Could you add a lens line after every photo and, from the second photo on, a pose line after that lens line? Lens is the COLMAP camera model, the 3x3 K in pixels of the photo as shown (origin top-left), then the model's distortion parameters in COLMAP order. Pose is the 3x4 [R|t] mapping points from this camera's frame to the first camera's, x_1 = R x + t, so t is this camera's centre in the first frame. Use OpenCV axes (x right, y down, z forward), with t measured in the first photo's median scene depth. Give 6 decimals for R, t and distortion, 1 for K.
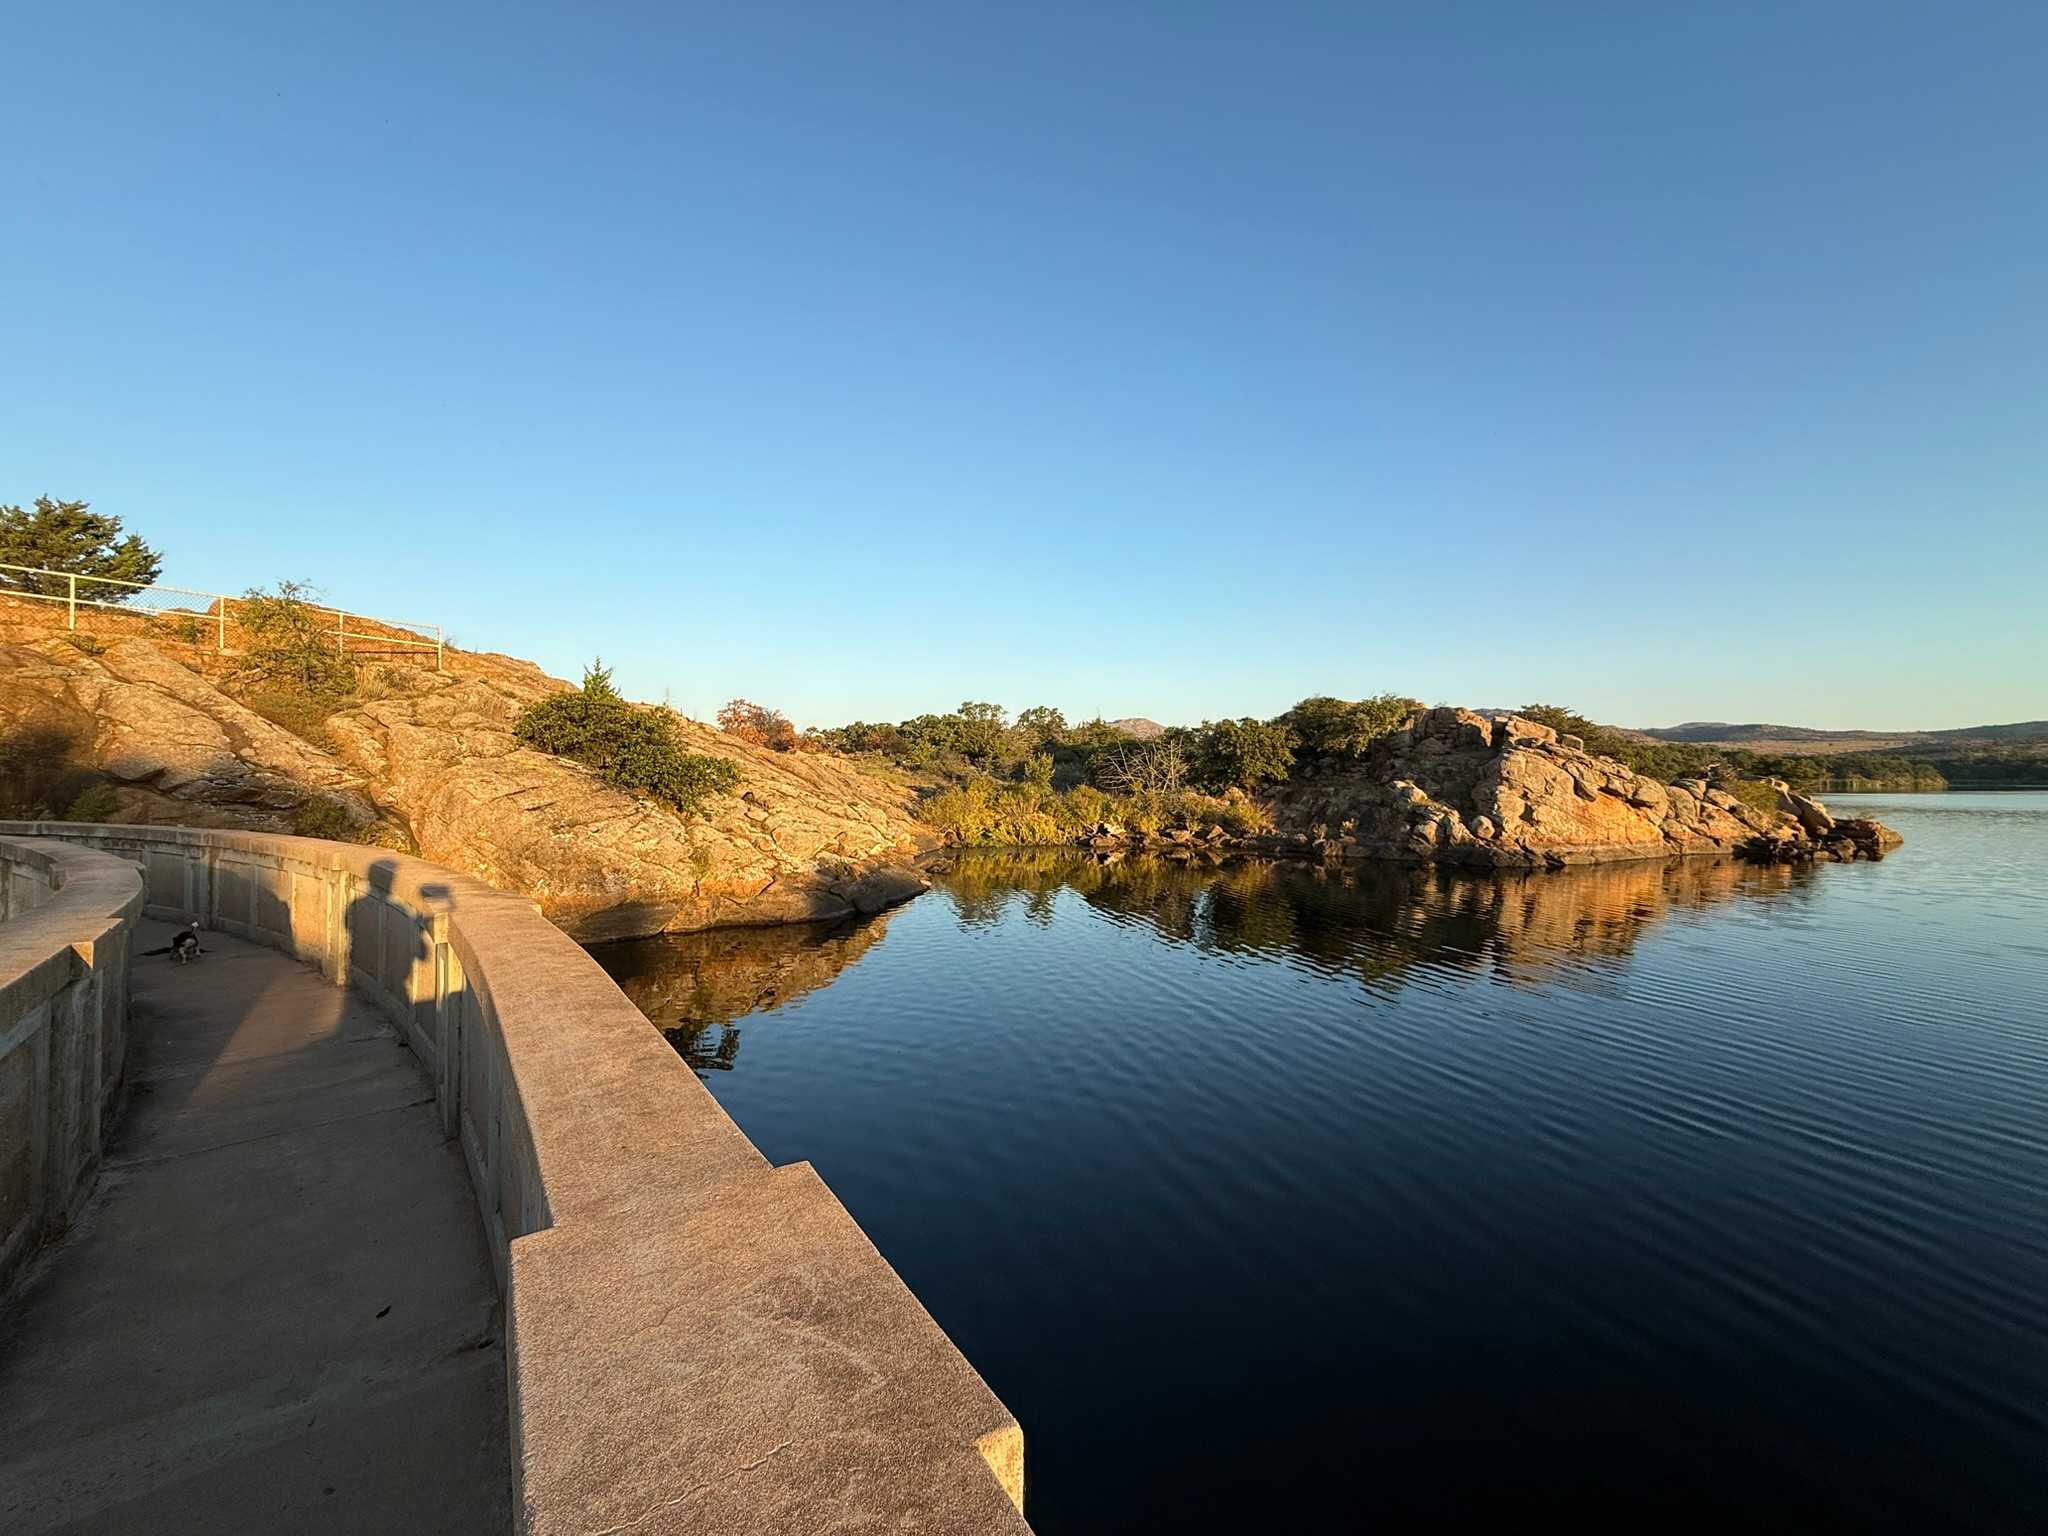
lens RADIAL K [[816.8, 0, 1013.9], [0, 816.8, 766.7], [0, 0, 1]] dist [-0.000693, -0.000172]
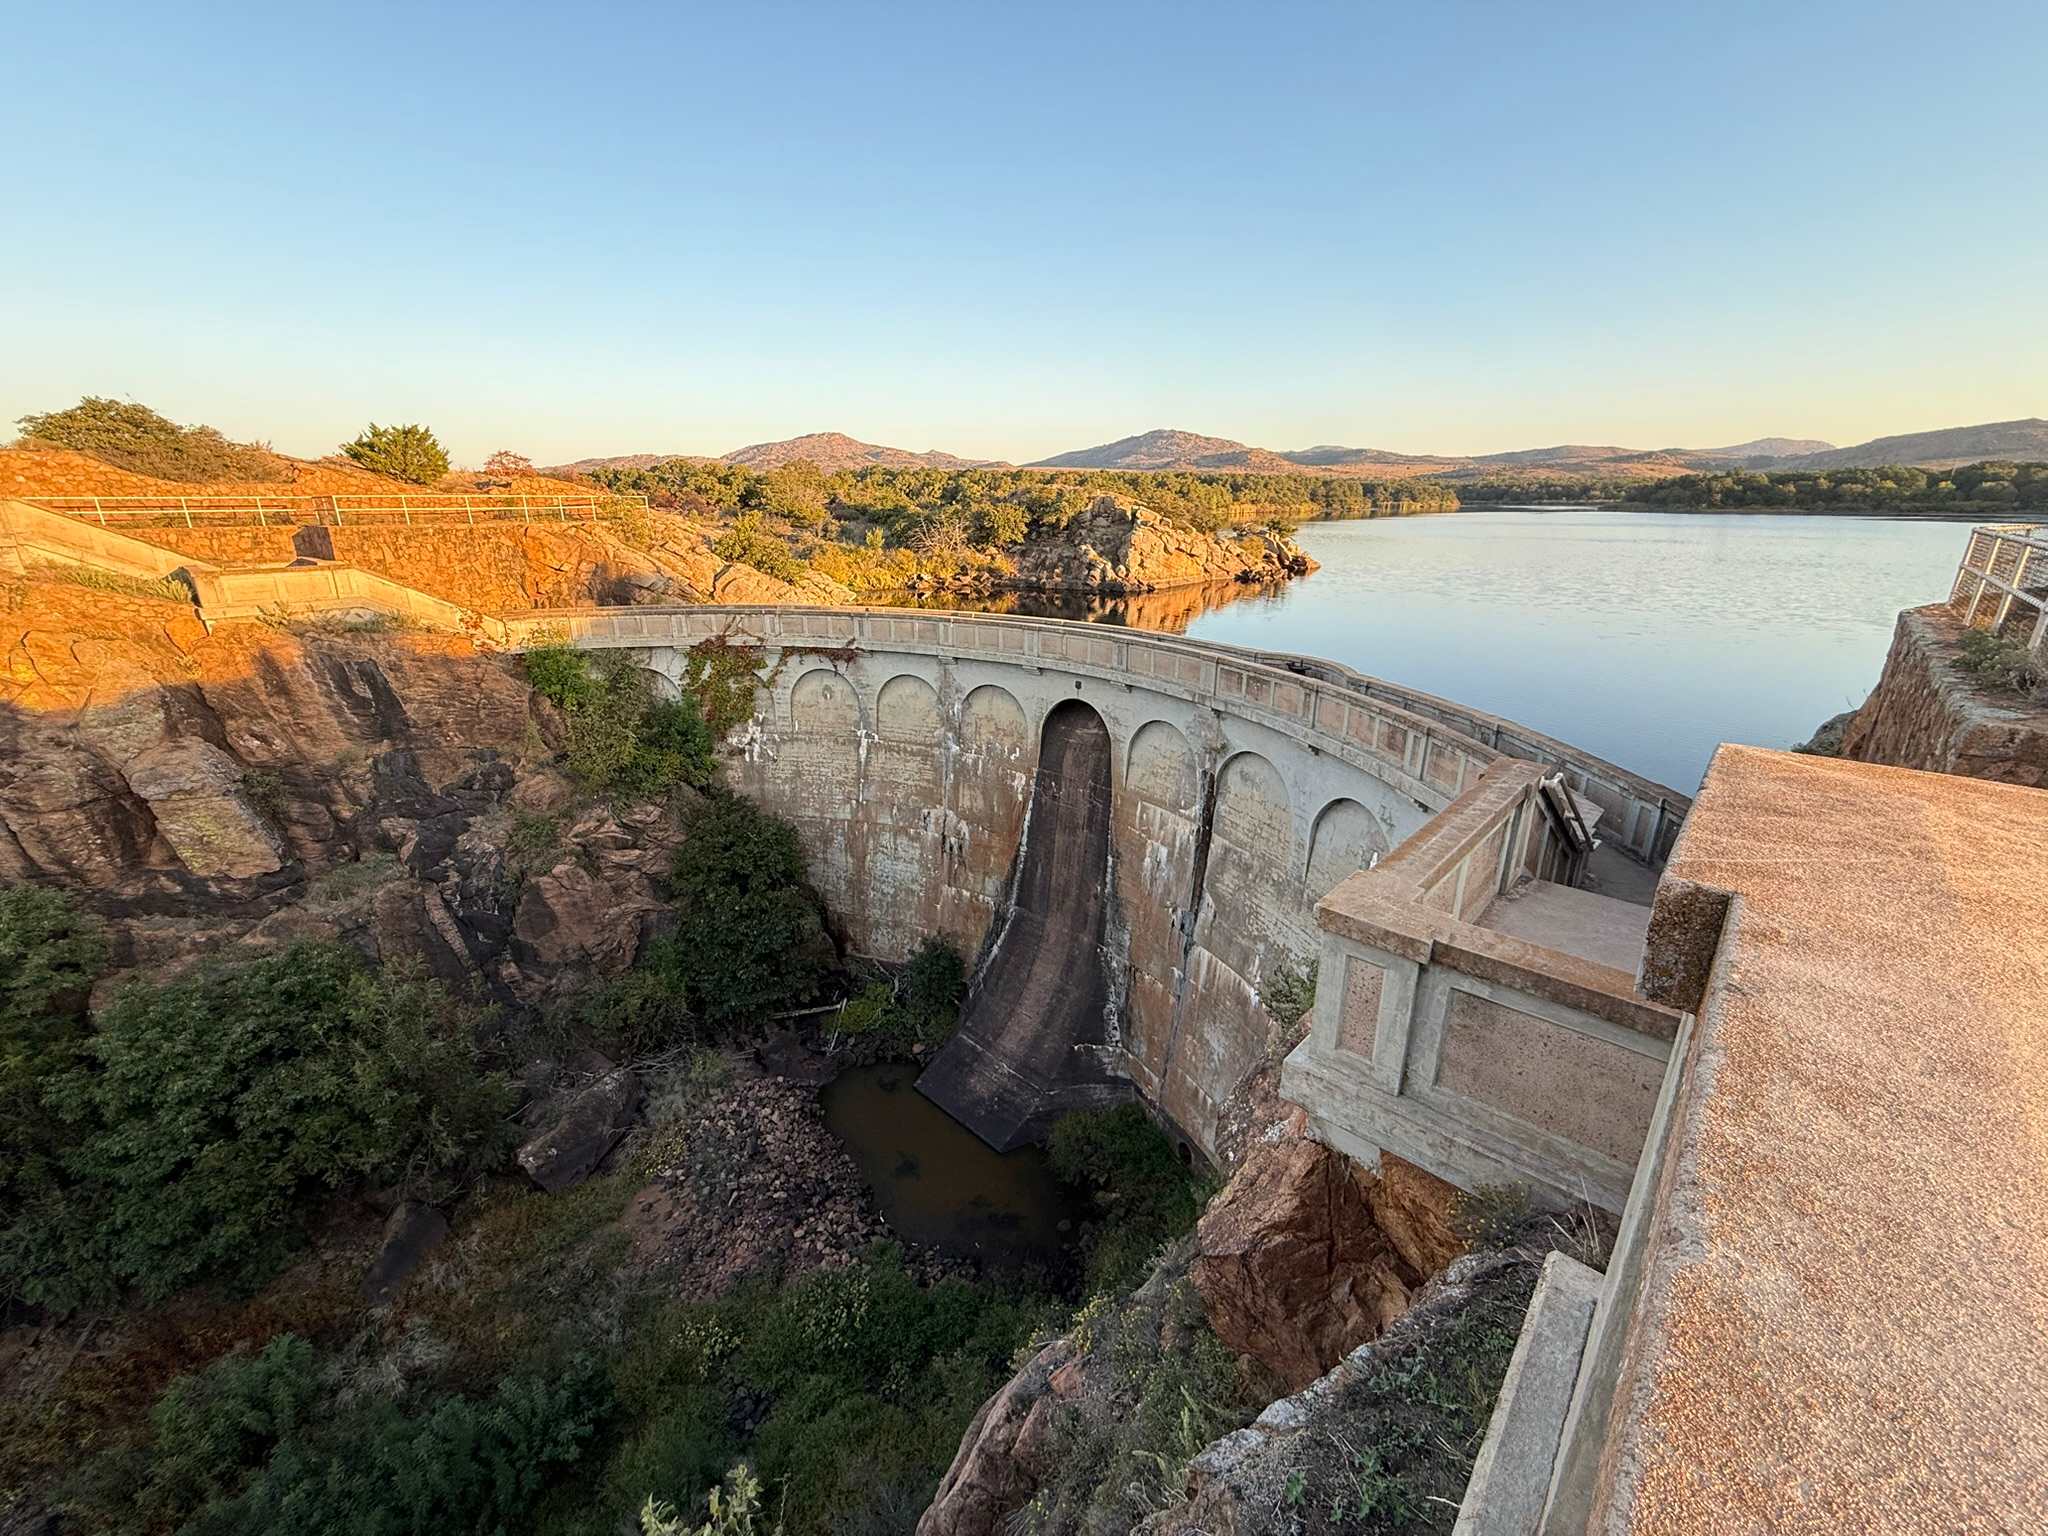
lens RADIAL K [[816.8, 0, 1023.3], [0, 816.8, 774.1], [0, 0, 1]] dist [-0.000693, -0.000172]
pose [[0.933486, -0.120185, 0.337874, -0.315896], [0.001149, 0.943167, 0.332318, -0.101119], [-0.358611, -0.309827, 0.880571, -0.683147]]
